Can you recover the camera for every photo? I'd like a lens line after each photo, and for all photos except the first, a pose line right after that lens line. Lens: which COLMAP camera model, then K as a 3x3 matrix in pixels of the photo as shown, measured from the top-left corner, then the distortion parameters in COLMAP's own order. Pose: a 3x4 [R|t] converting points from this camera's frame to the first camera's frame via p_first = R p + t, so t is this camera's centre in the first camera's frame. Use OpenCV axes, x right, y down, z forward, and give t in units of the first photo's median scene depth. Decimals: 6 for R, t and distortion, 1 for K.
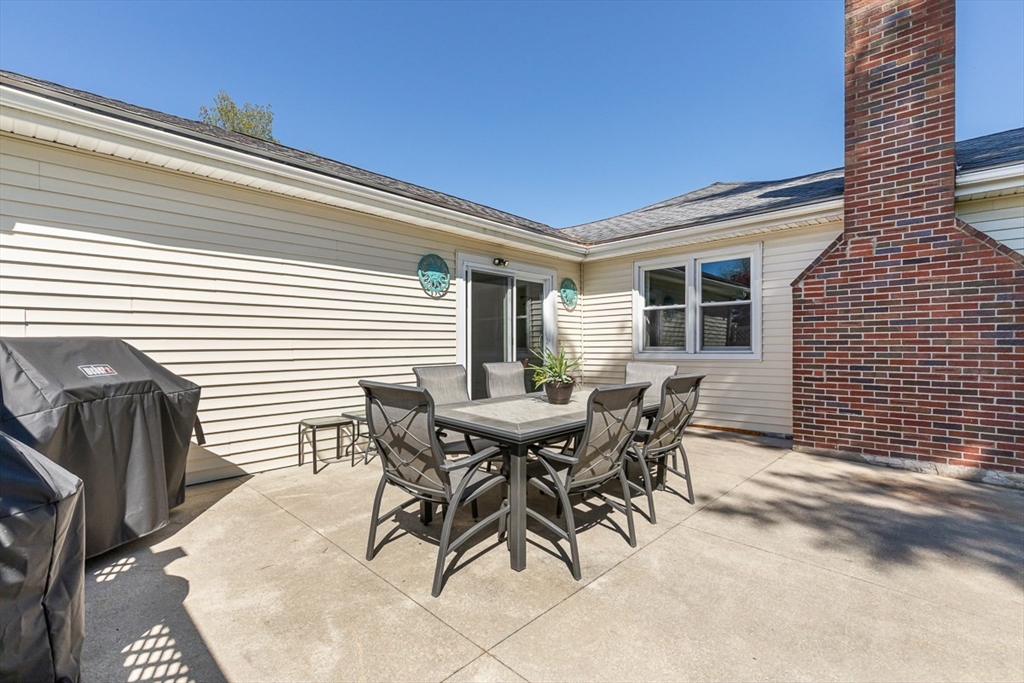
lens RADIAL K [[472.7, 0, 514.9], [0, 472.7, 342.8], [0, 0, 1]] dist [0.013845, -0.002334]
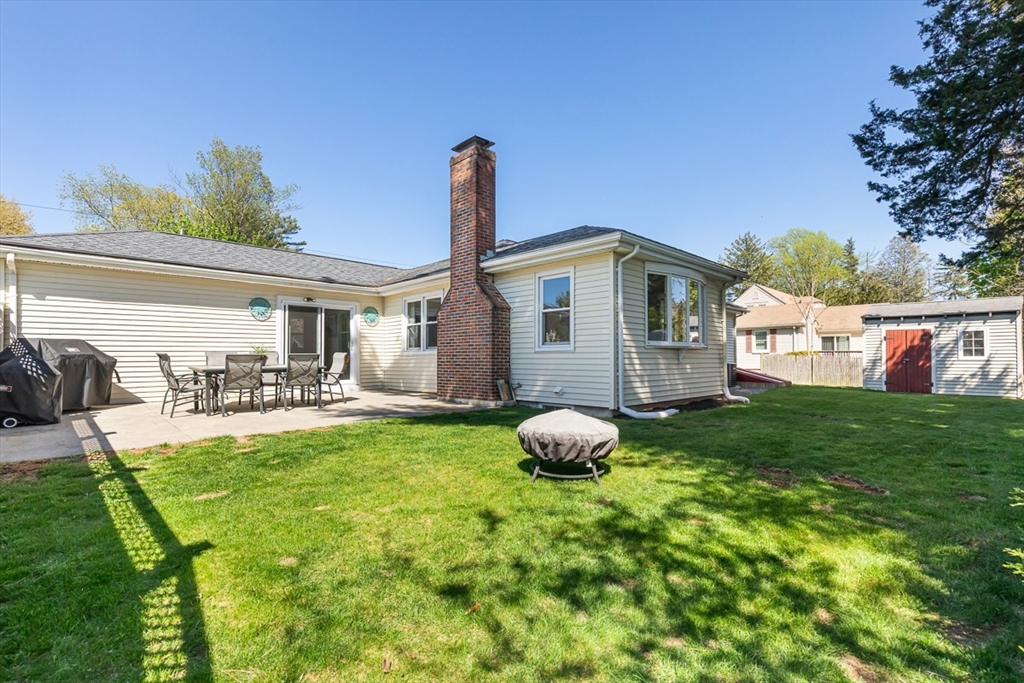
lens RADIAL K [[472.7, 0, 514.0], [0, 472.7, 350.5], [0, 0, 1]] dist [0.013845, -0.002334]
pose [[0.999273, -0.003007, -0.037993, 1.021612], [0.002663, 0.999955, -0.009102, 0.050048], [0.038019, 0.008994, 0.999237, -0.959592]]
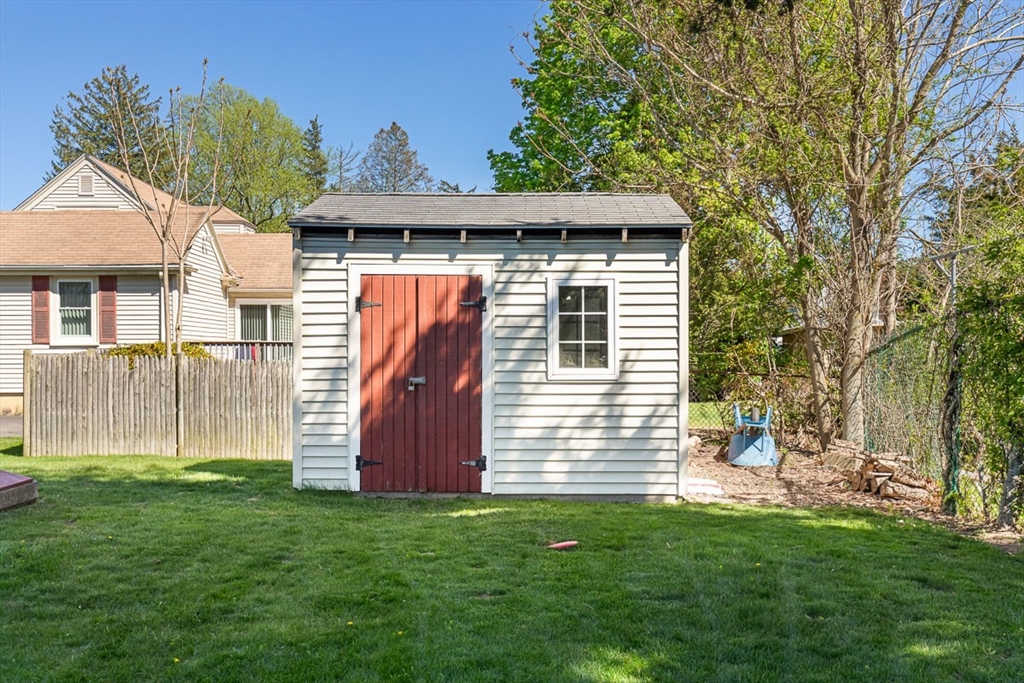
lens RADIAL K [[991.5, 0, 515.9], [0, 991.5, 364.3], [0, 0, 1]] dist [0.007319, 0.000000]
pose [[0.716380, -0.013713, 0.697576, 1.546180], [-0.002166, 0.999758, 0.021878, 0.037417], [-0.697707, -0.017183, 0.716177, -0.242830]]
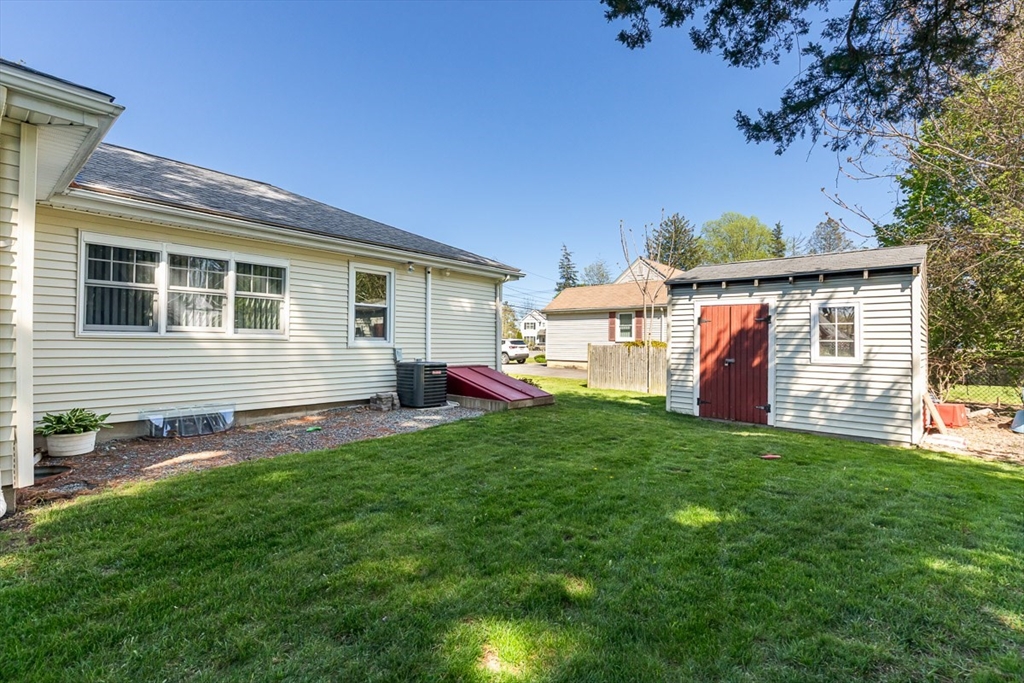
lens RADIAL K [[472.7, 0, 513.4], [0, 472.7, 332.2], [0, 0, 1]] dist [0.013845, -0.002334]
pose [[0.998932, 0.010397, 0.045021, 1.677082], [-0.009727, 0.999839, -0.015061, 0.038794], [-0.045171, 0.014607, 0.998872, -0.317381]]
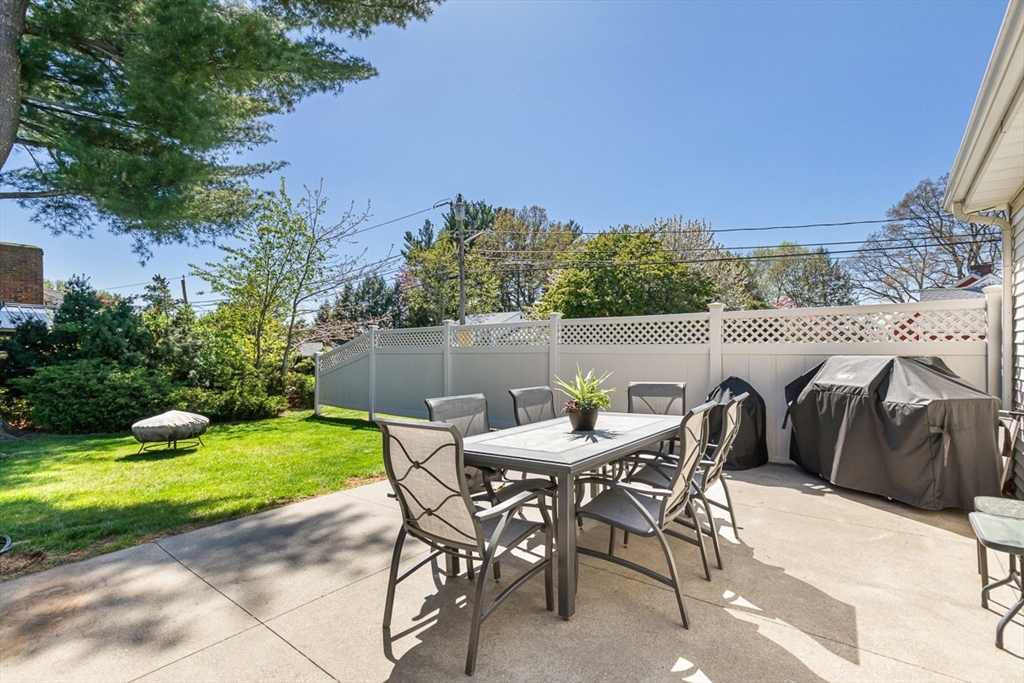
lens RADIAL K [[472.7, 0, 512.3], [0, 472.7, 342.8], [0, 0, 1]] dist [0.013845, -0.002334]
pose [[-0.997232, 0.004687, -0.074203, 0.197841], [0.005904, 0.999852, -0.016181, -0.015537], [0.074116, -0.016574, -0.997112, 1.311712]]
